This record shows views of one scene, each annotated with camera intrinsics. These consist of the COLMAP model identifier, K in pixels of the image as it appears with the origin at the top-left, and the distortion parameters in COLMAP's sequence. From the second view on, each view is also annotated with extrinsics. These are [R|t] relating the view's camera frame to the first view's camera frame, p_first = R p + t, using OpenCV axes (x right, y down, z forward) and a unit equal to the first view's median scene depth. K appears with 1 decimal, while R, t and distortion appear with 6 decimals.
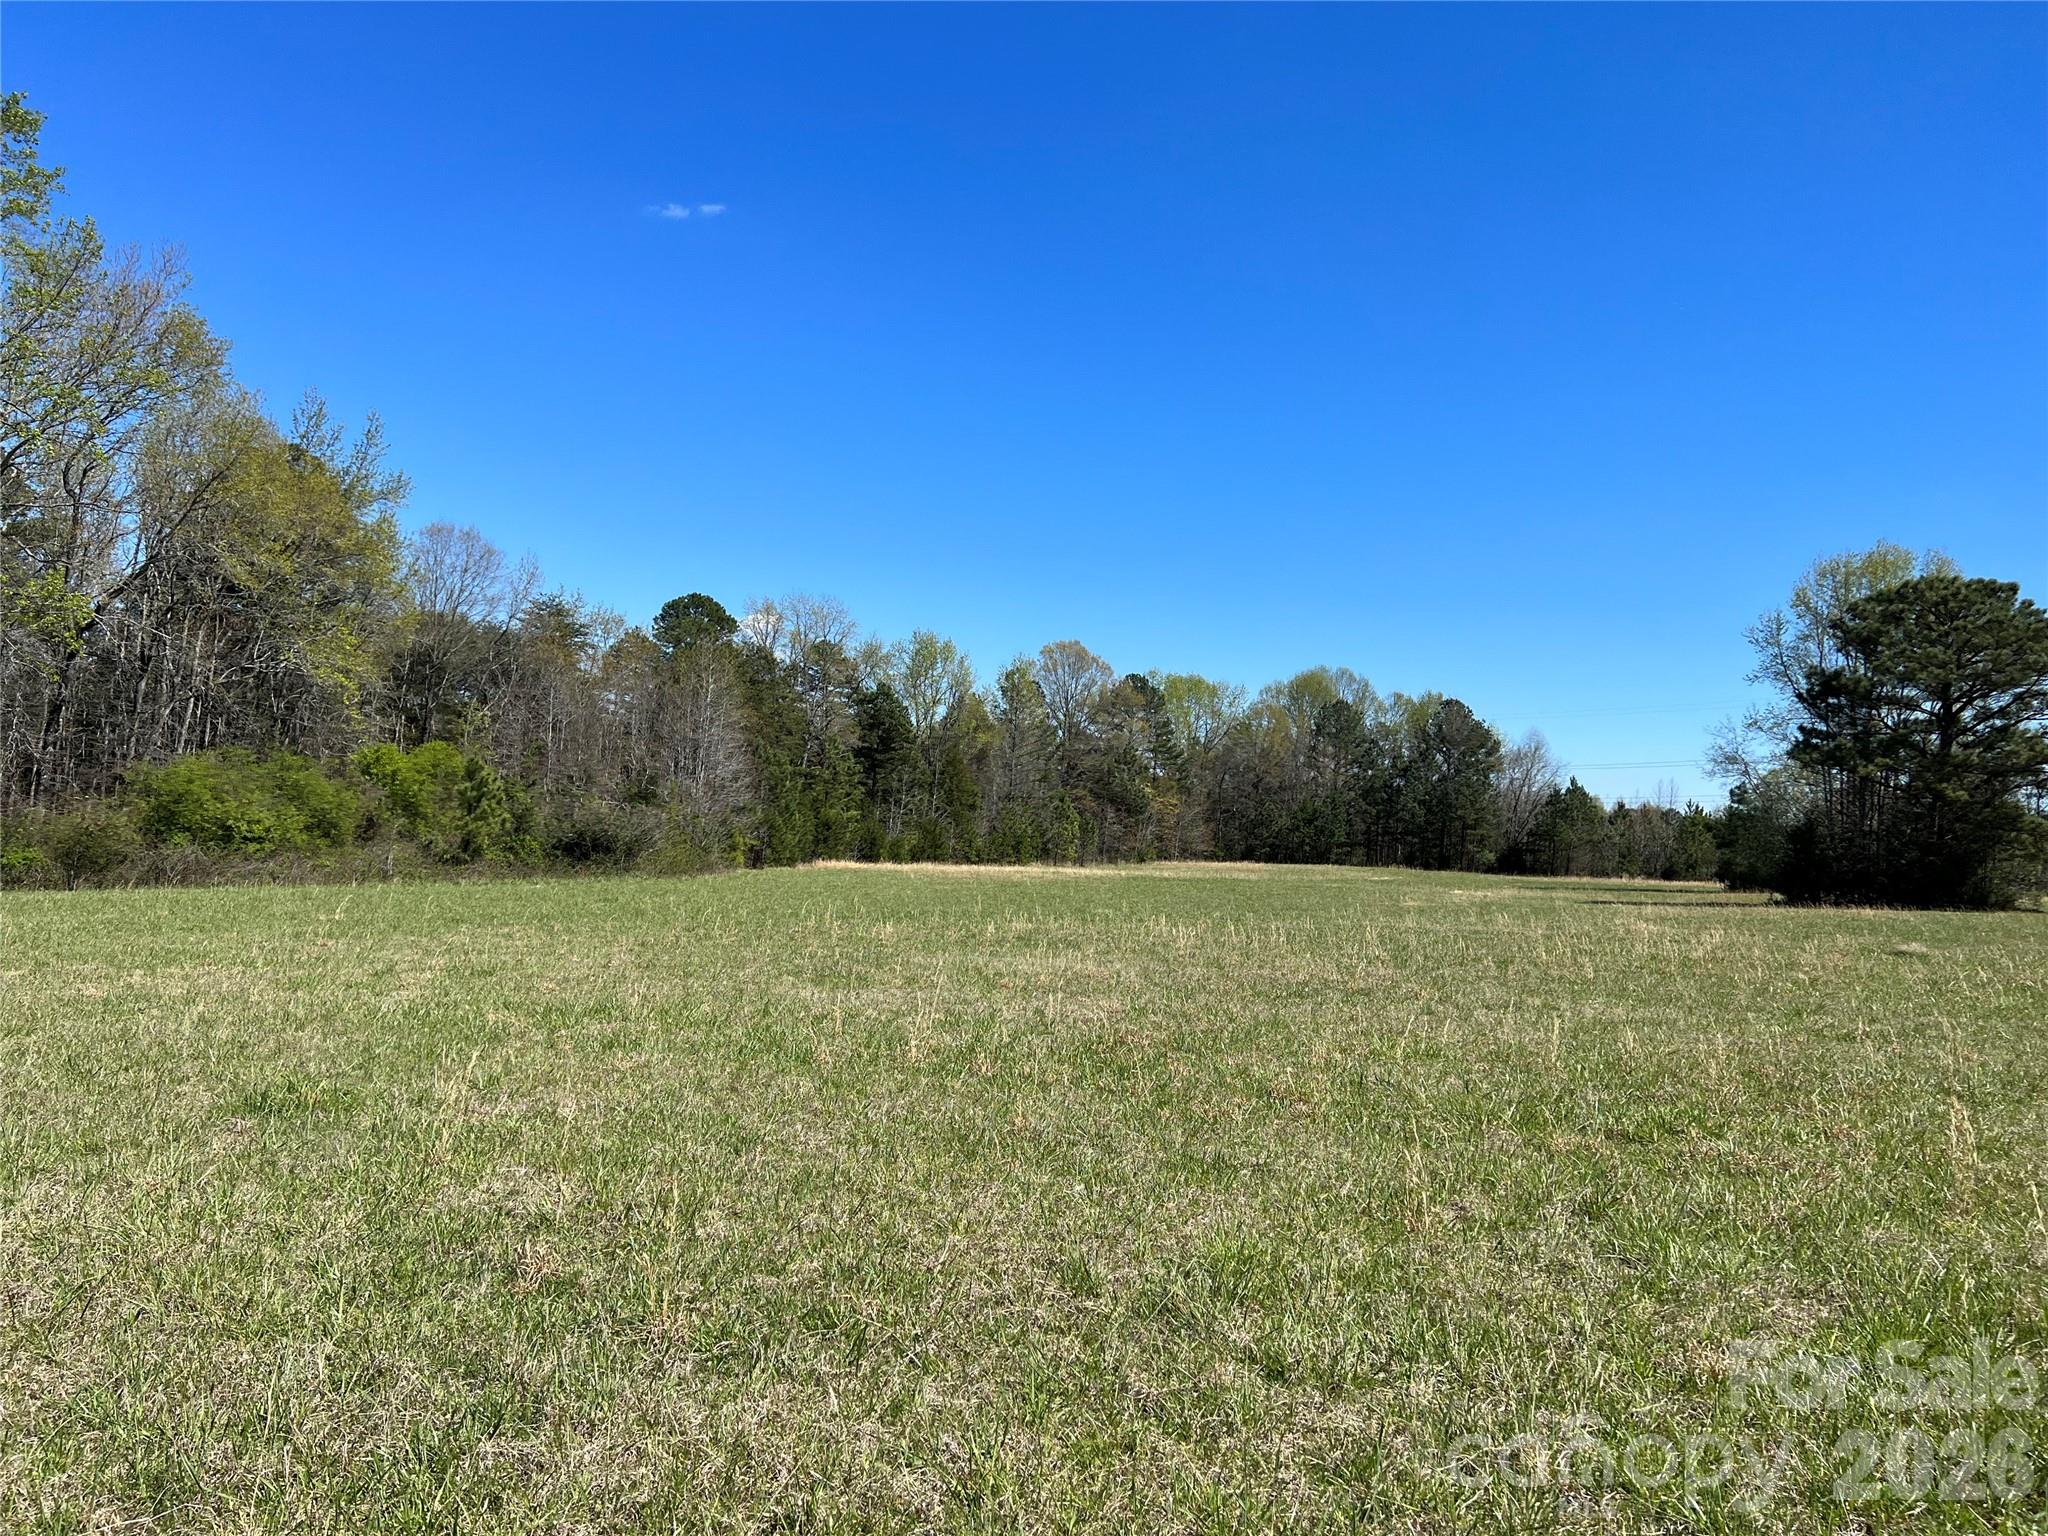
lens RADIAL K [[1540.2, 0, 1014.9], [0, 1540.2, 782.1], [0, 0, 1]] dist [0.068709, 0.000704]
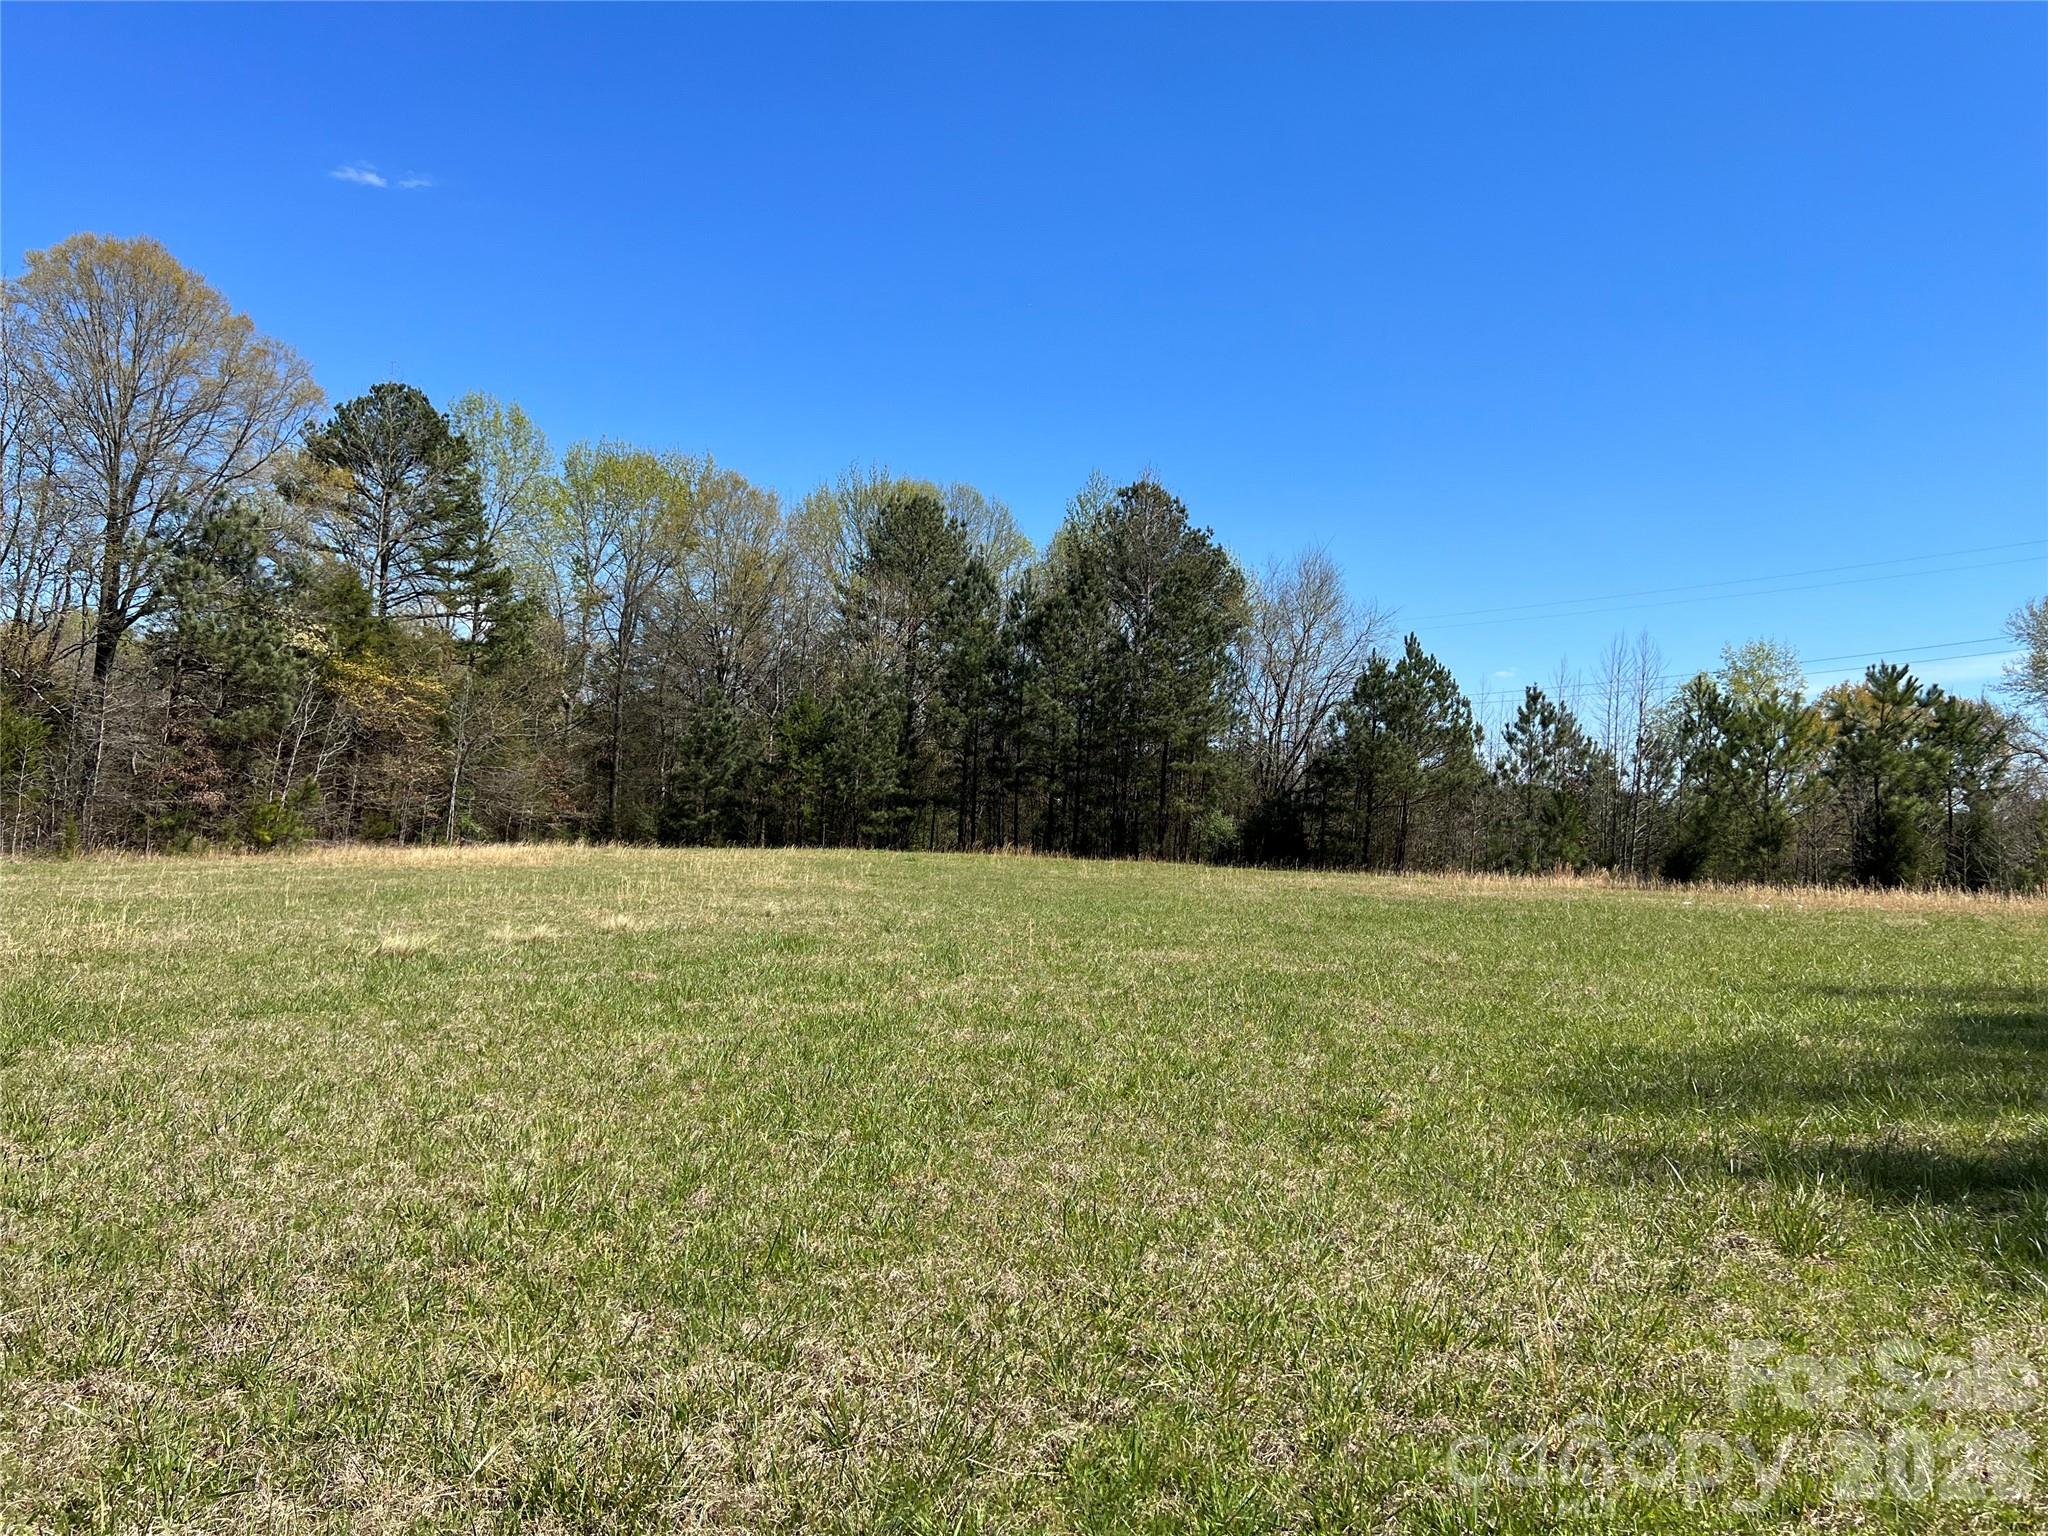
lens RADIAL K [[1540.2, 0, 1024.0], [0, 1540.2, 763.6], [0, 0, 1]] dist [0.068709, 0.000704]
pose [[0.982851, 0.006994, 0.184271, 0.170106], [-0.004240, 0.999873, -0.015332, 0.037280], [-0.184355, 0.014288, 0.982756, 0.580707]]
